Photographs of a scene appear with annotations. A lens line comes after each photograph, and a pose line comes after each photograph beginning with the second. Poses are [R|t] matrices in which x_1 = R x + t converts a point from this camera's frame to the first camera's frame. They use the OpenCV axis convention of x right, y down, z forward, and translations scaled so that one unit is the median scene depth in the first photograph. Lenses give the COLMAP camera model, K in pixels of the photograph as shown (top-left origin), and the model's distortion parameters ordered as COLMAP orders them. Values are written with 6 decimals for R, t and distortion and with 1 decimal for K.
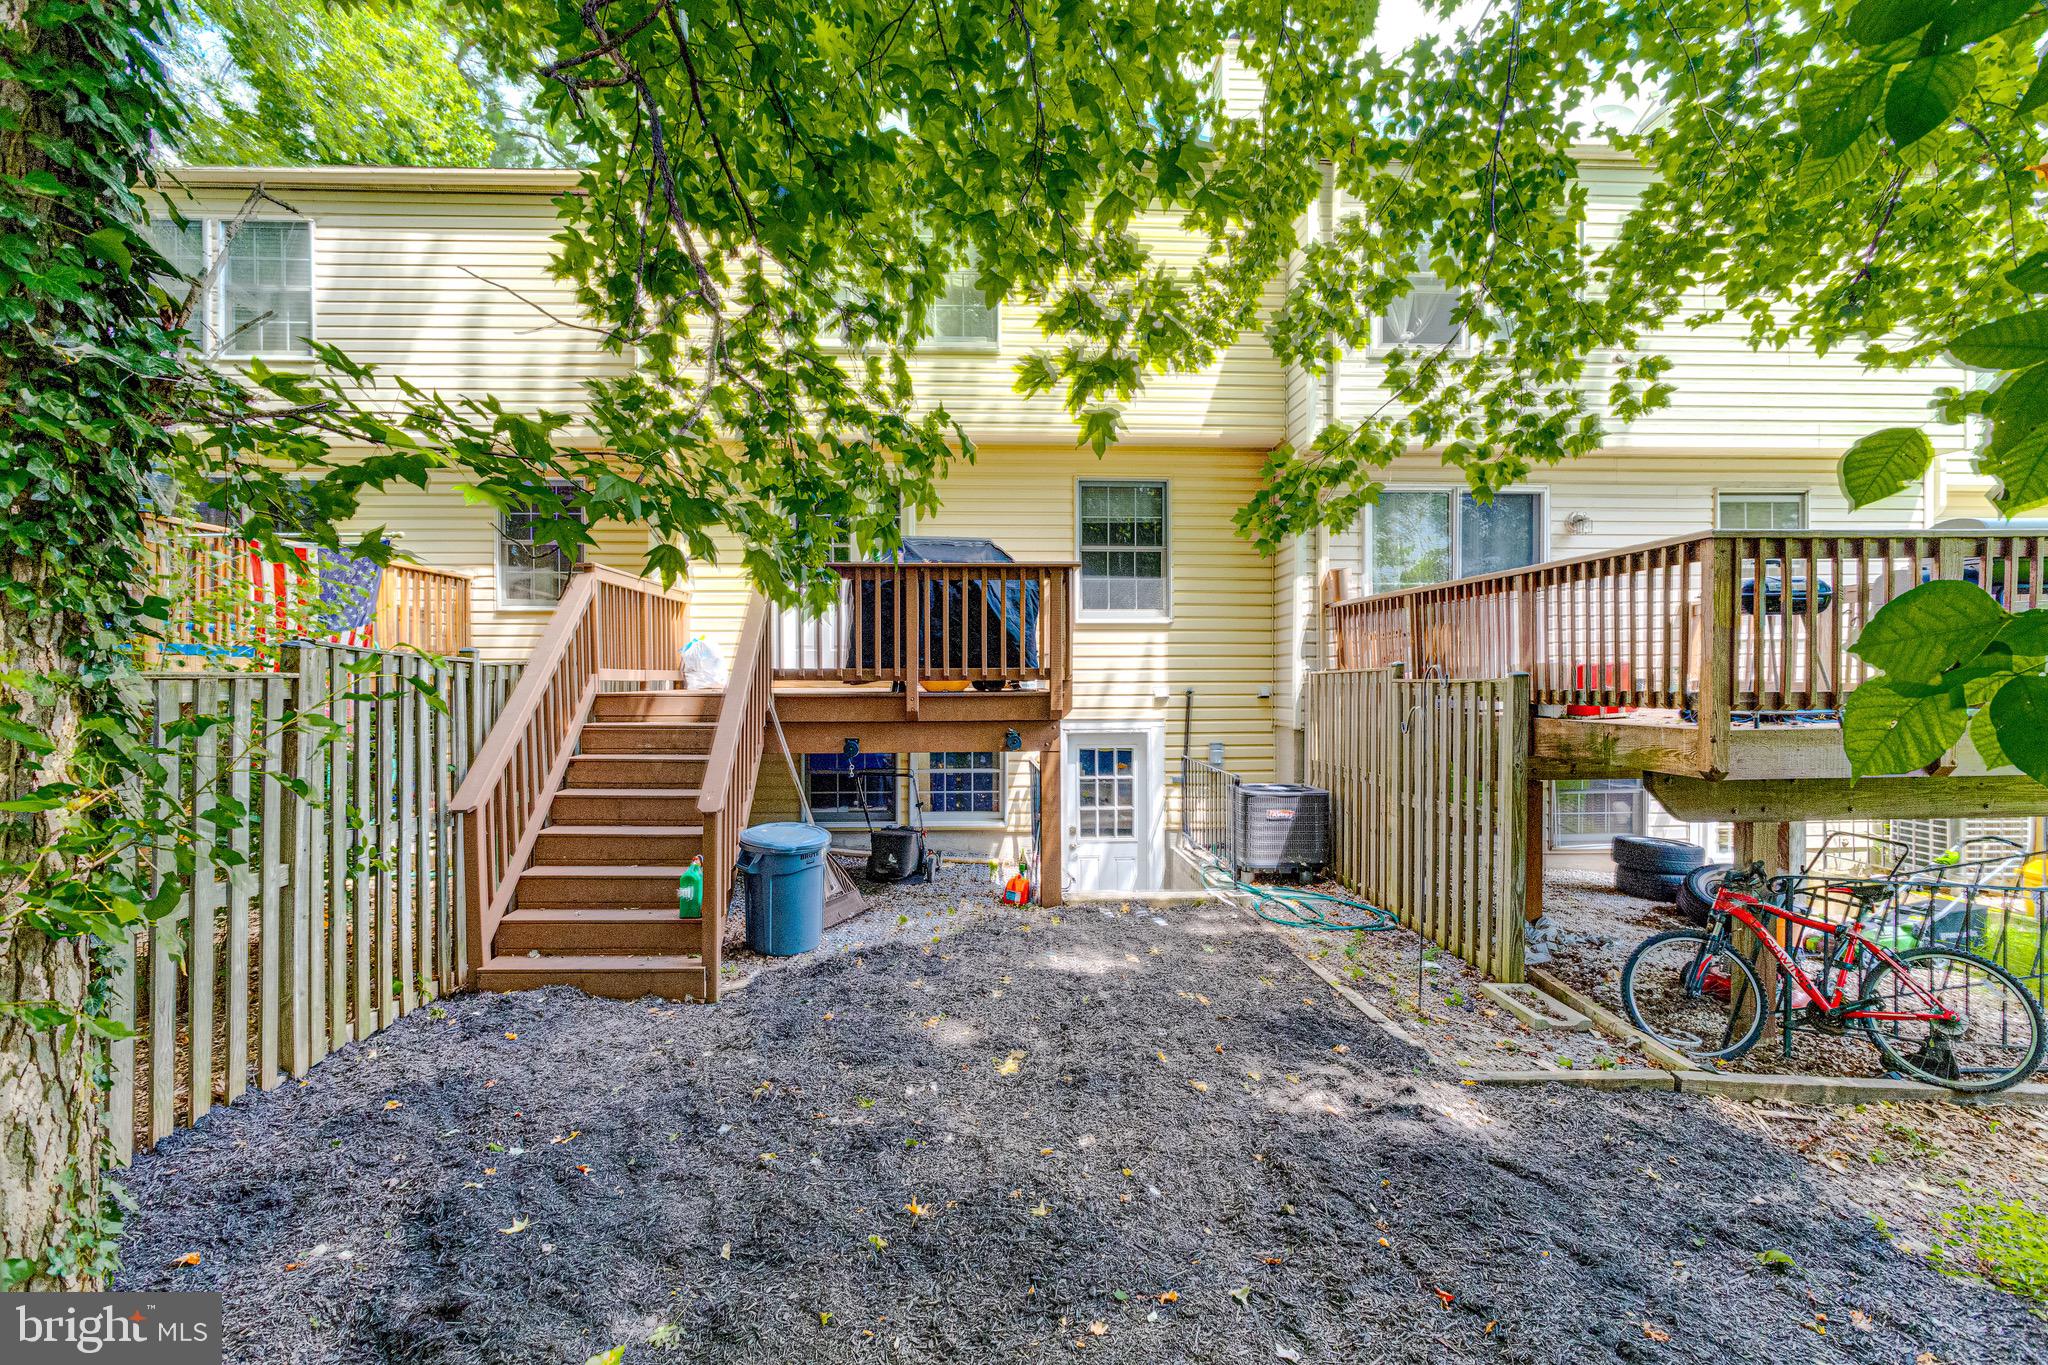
lens RADIAL K [[986.8, 0, 1020.4], [0, 986.8, 658.2], [0, 0, 1]] dist [-0.026433, 0.013651]
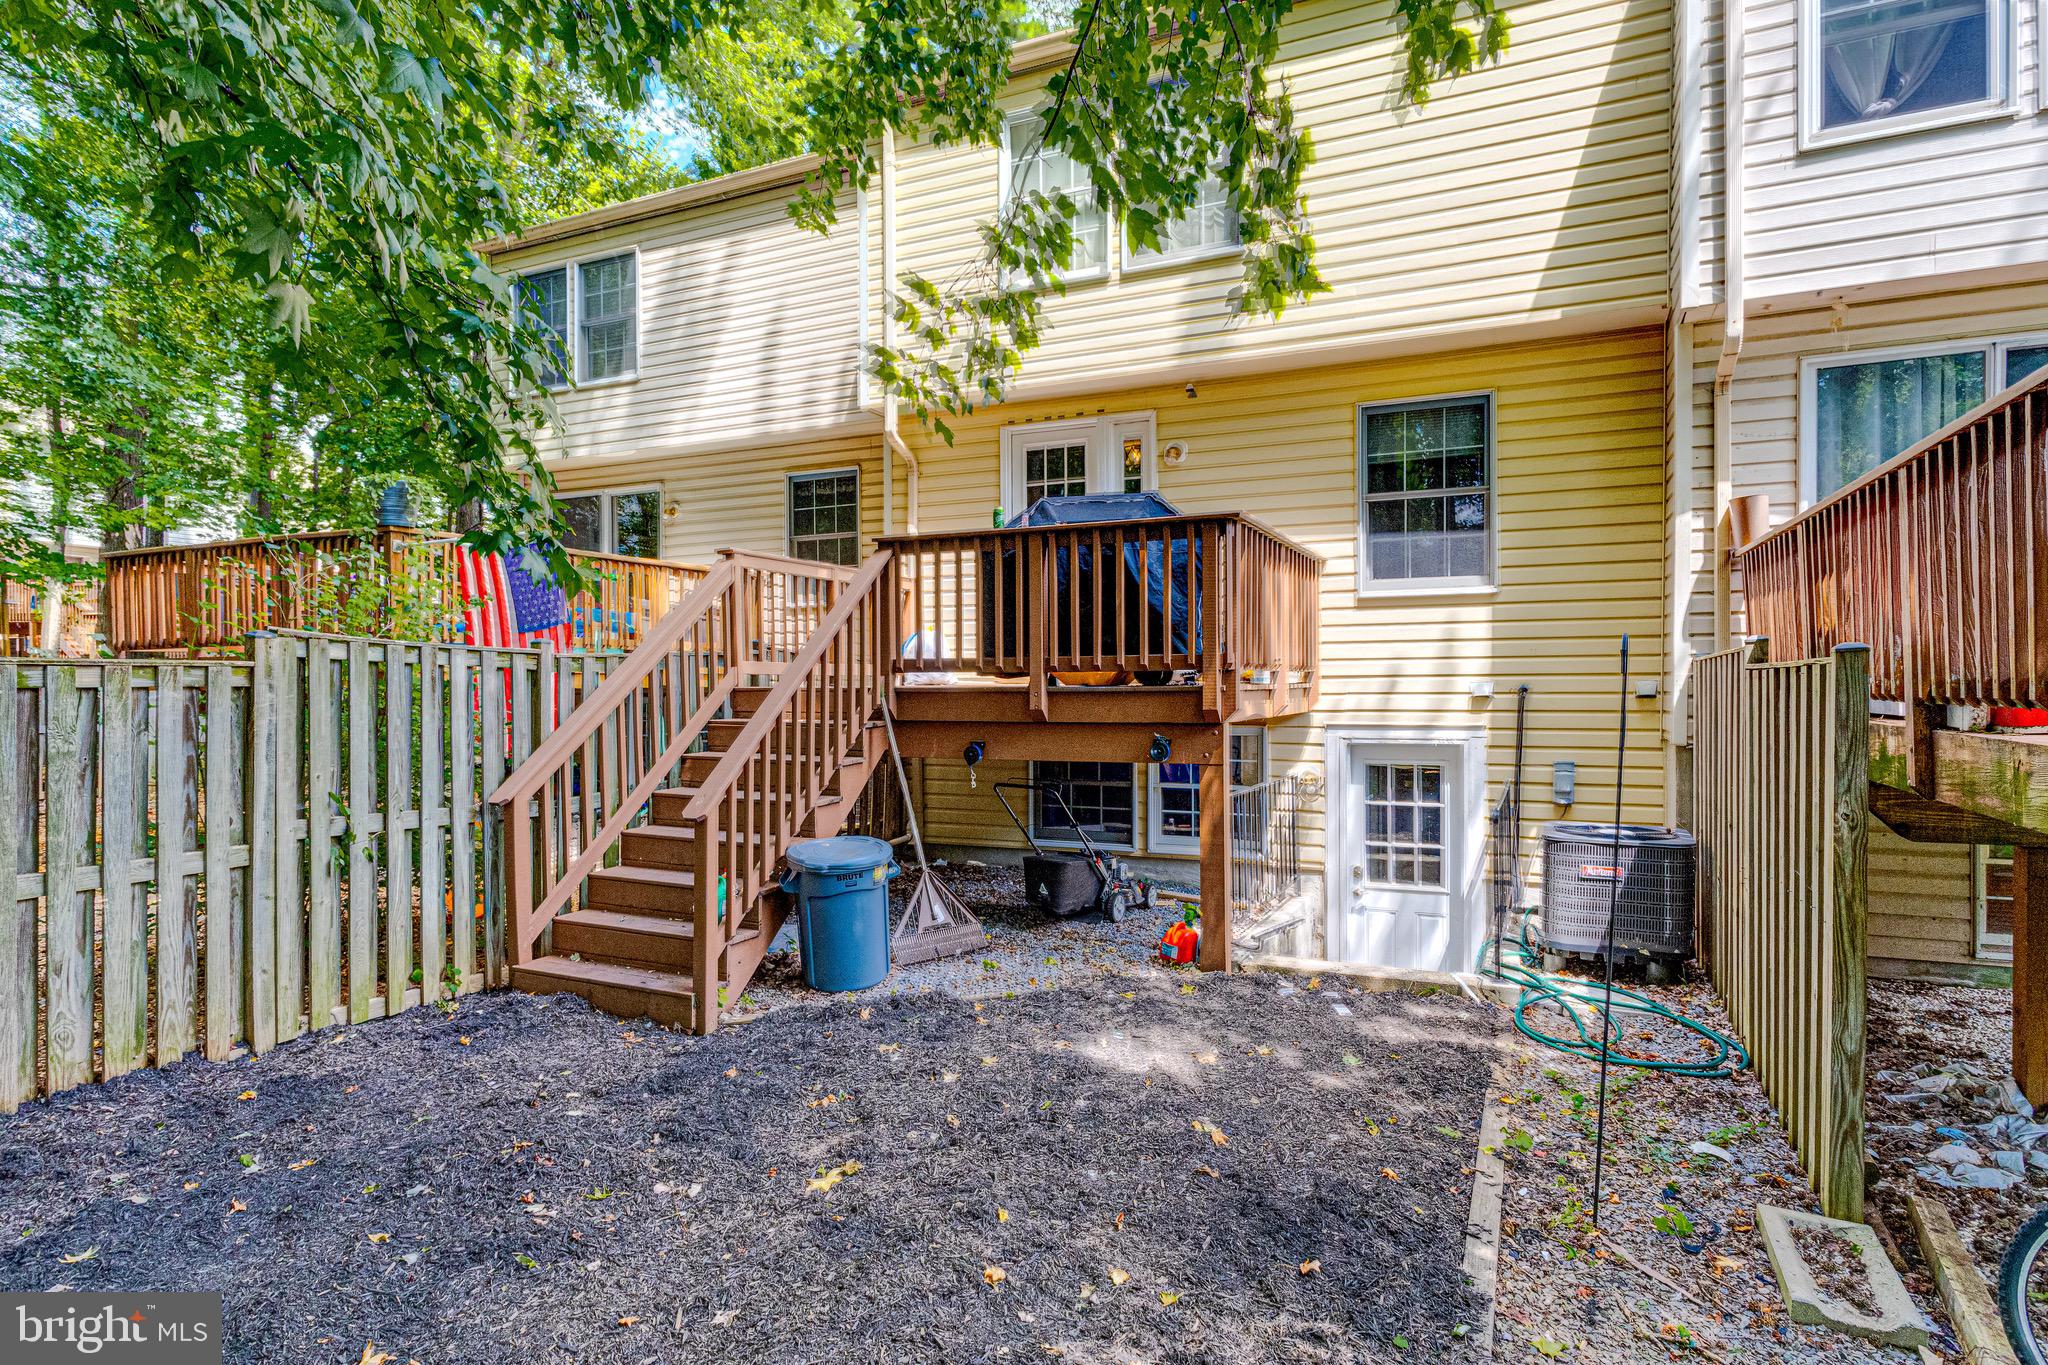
lens RADIAL K [[1089.6, 0, 1023.9], [0, 1089.6, 656.3], [0, 0, 1]] dist [-0.000998, 0.000581]
pose [[0.888736, -0.012620, -0.458246, 0.292542], [0.012034, 0.999919, -0.004199, 0.013652], [0.458262, -0.001783, 0.888815, 0.195675]]
